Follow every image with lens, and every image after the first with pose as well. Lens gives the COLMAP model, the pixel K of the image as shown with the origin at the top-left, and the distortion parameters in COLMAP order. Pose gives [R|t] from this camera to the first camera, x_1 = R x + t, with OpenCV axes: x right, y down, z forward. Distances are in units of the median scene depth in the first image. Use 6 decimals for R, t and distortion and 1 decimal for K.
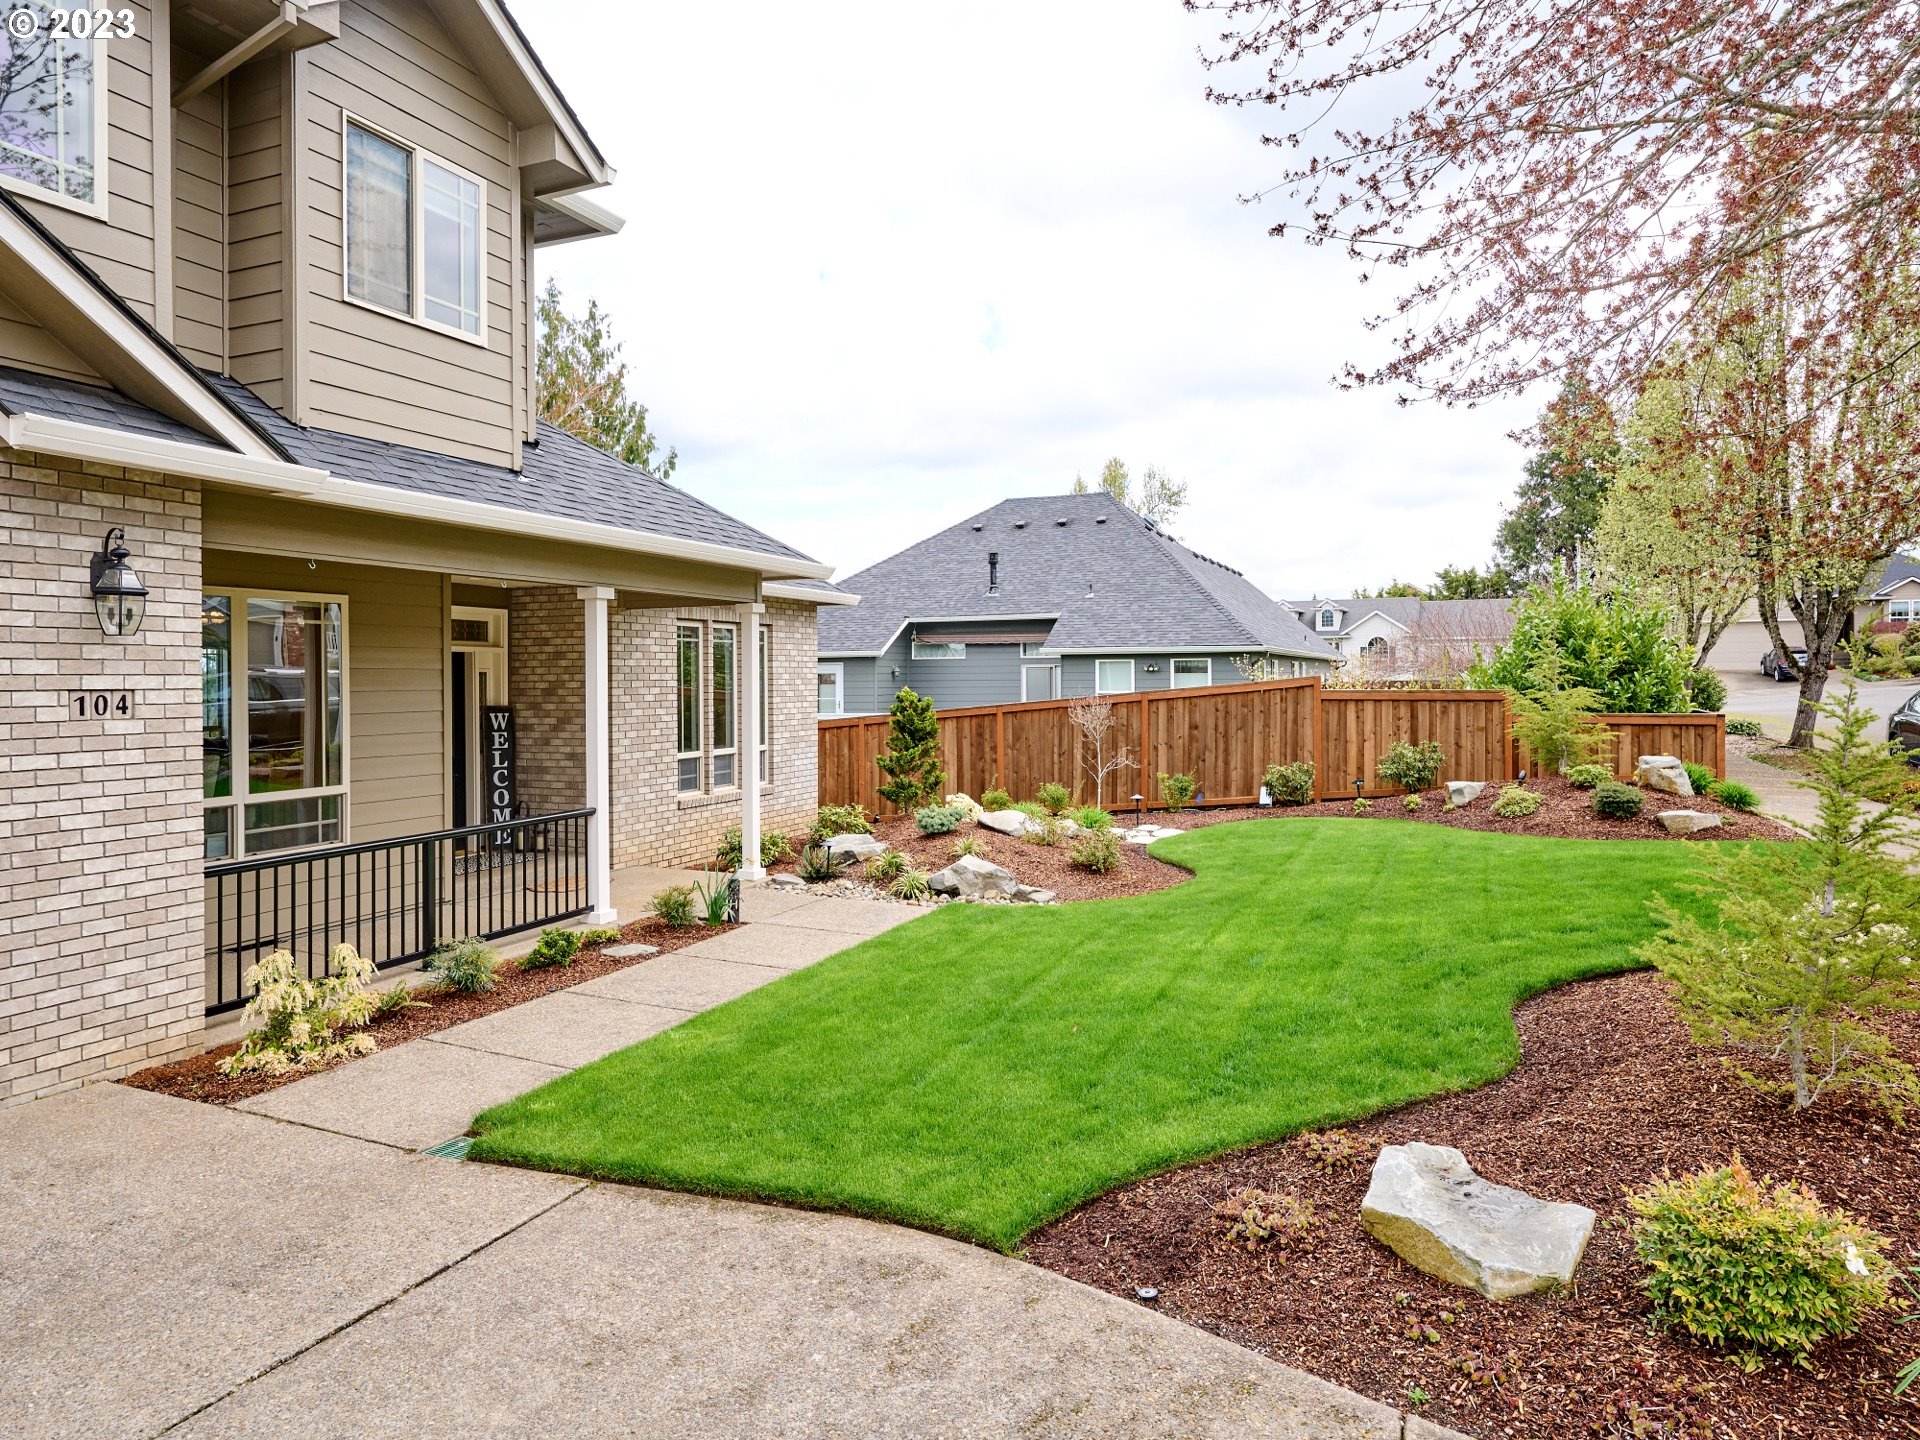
lens RADIAL K [[1246.3, 0, 960.0], [0, 1246.3, 720.0], [0, 0, 1]] dist [0.004218, 0.001723]
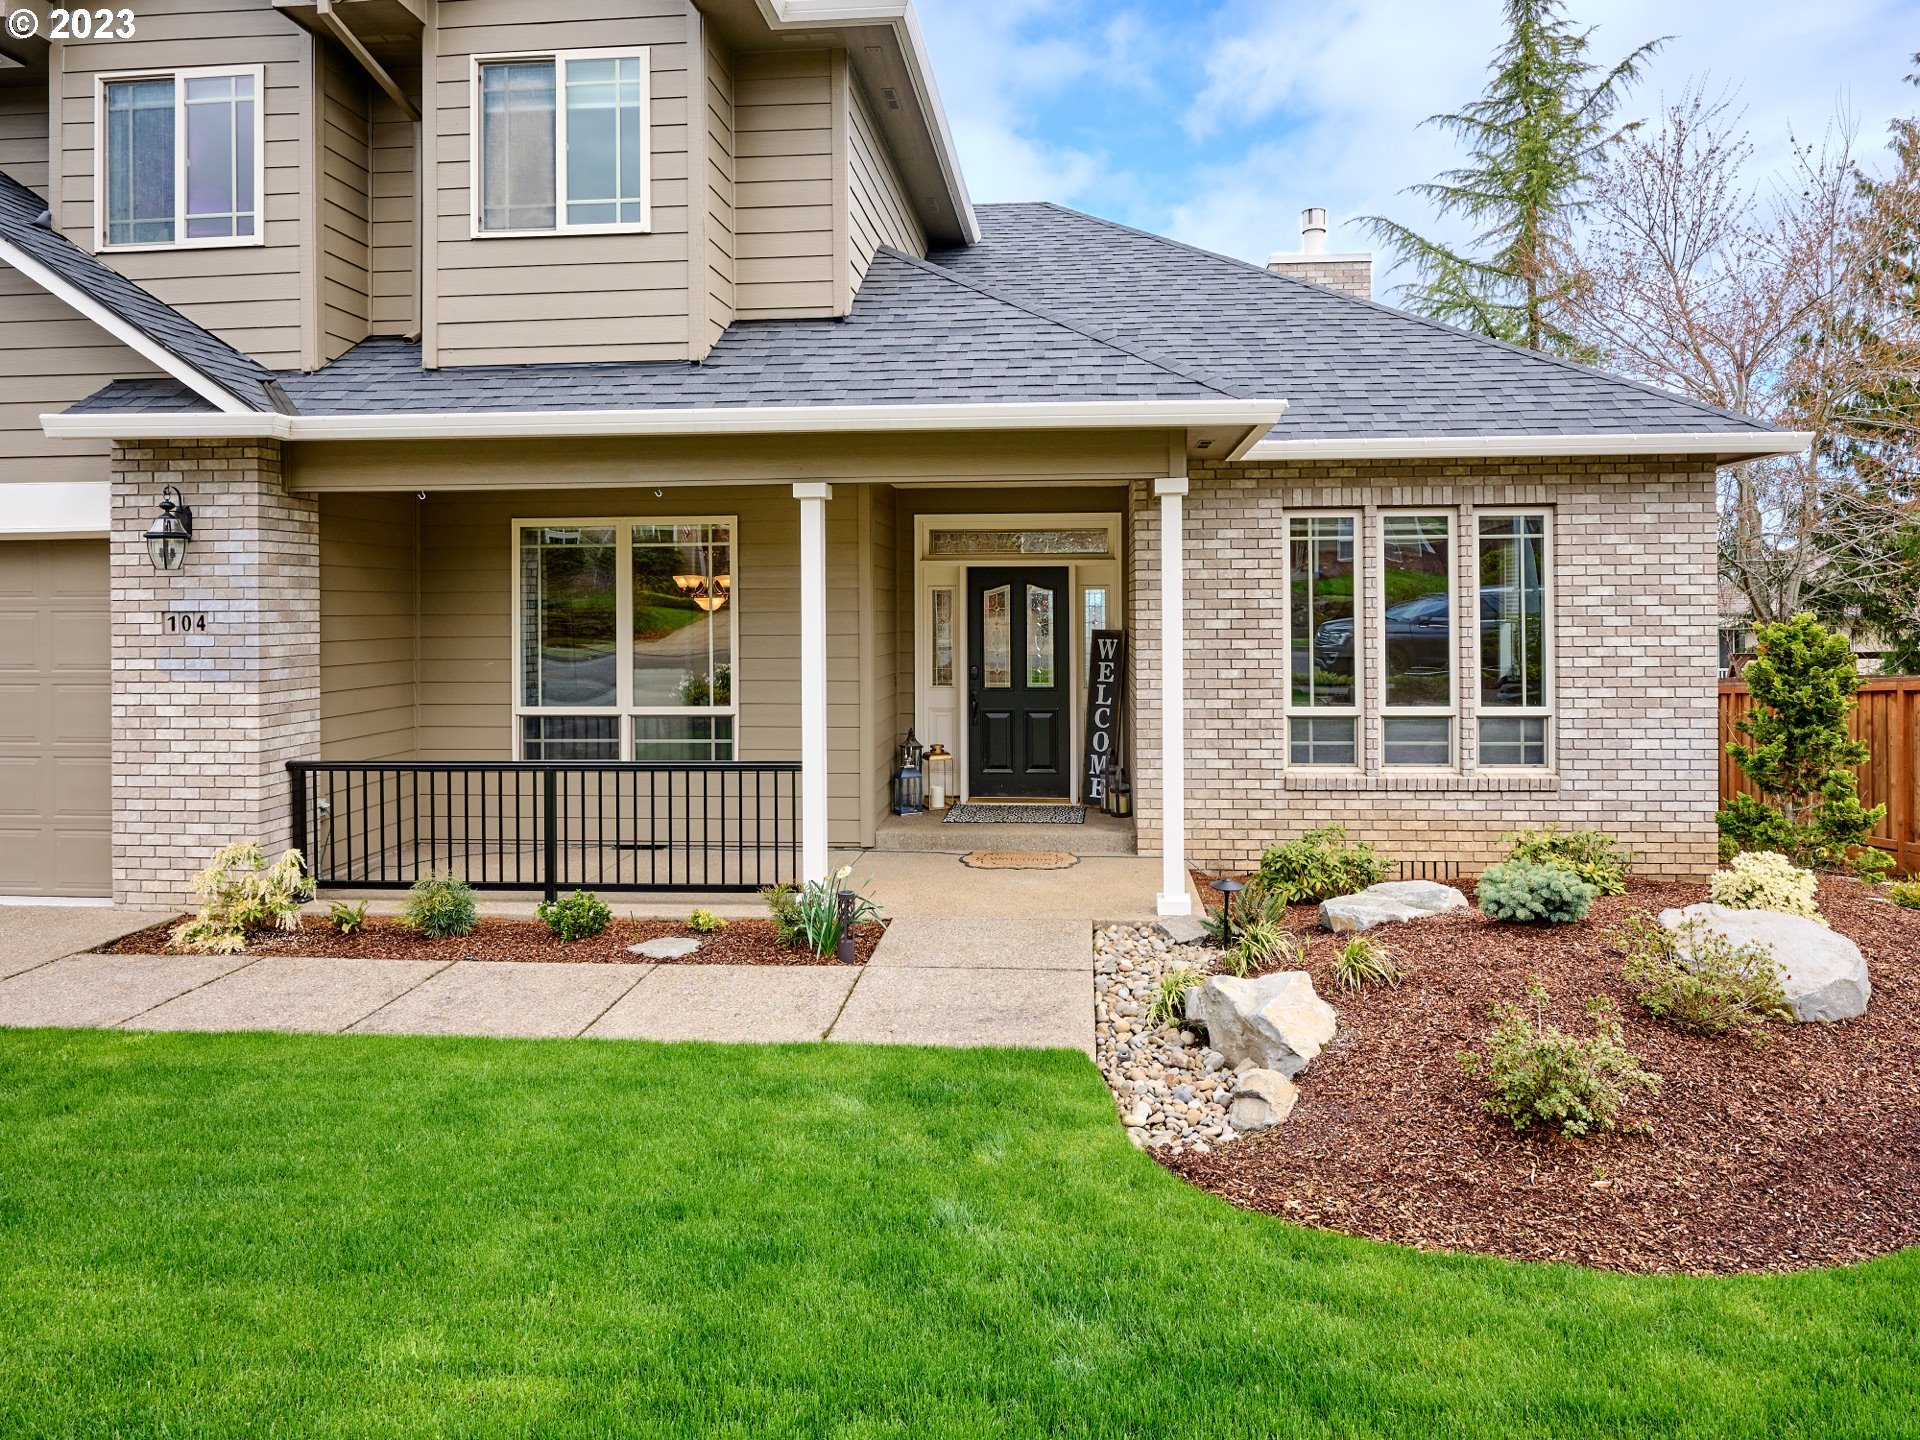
lens RADIAL K [[1197.1, 0, 982.5], [0, 1197.1, 611.4], [0, 0, 1]] dist [-0.004010, -0.001241]
pose [[0.303852, 0.010060, -0.952666, 0.612687], [-0.026268, 0.999653, 0.002178, -0.039764], [0.952357, 0.024363, 0.304010, 1.153992]]
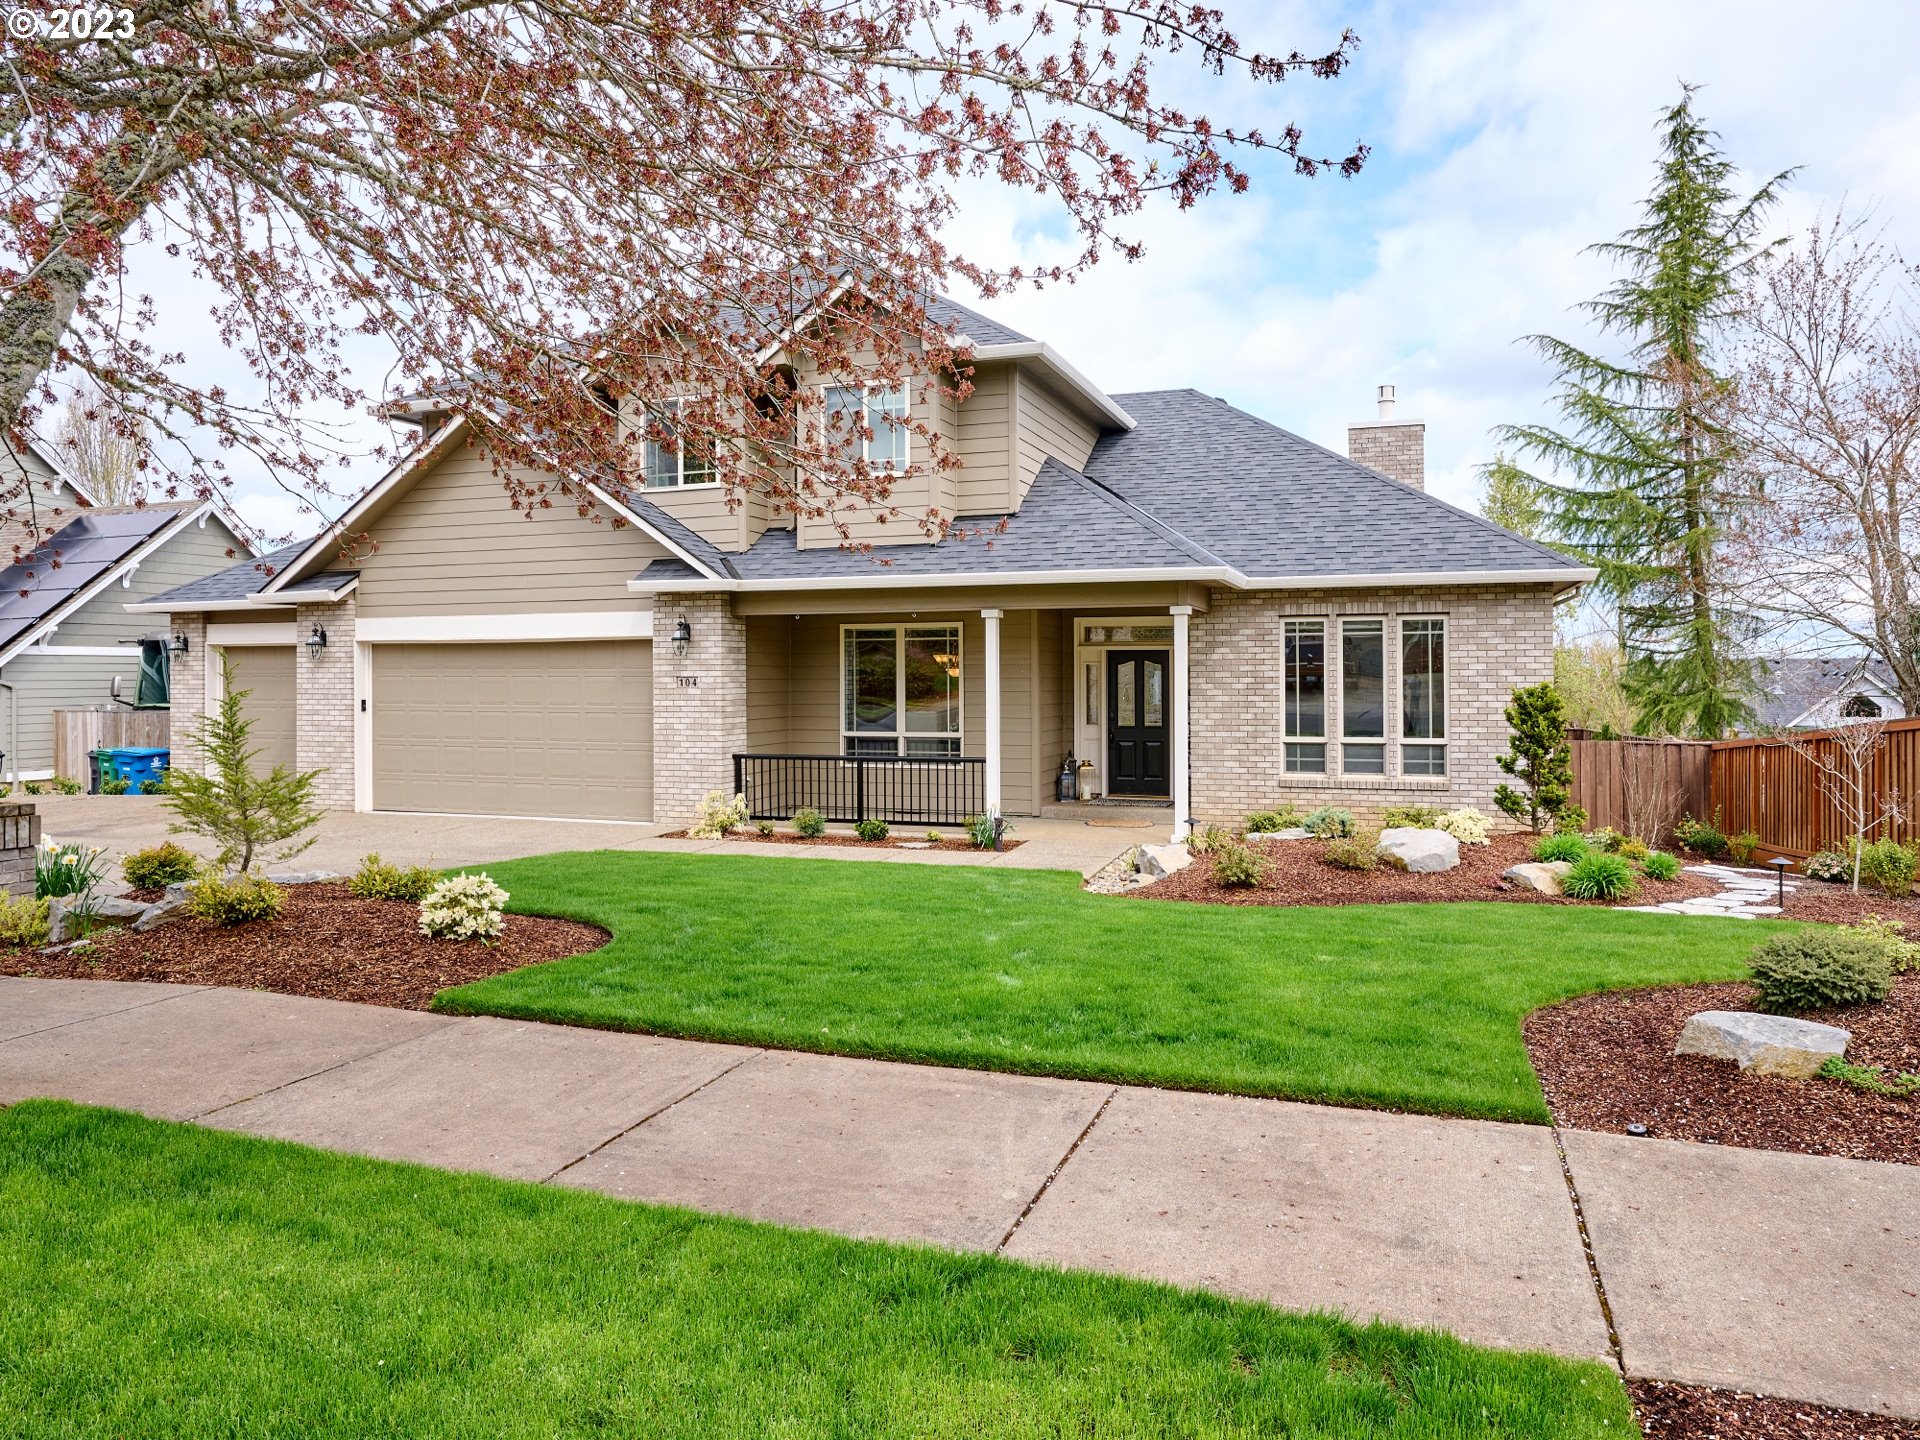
lens RADIAL K [[1246.3, 0, 960.0], [0, 1246.3, 720.0], [0, 0, 1]] dist [0.004218, 0.001723]
pose [[0.040207, 0.044883, -0.998183, 1.570623], [-0.028002, 0.998649, 0.043776, -0.051990], [0.998799, 0.026191, 0.041409, 1.193284]]
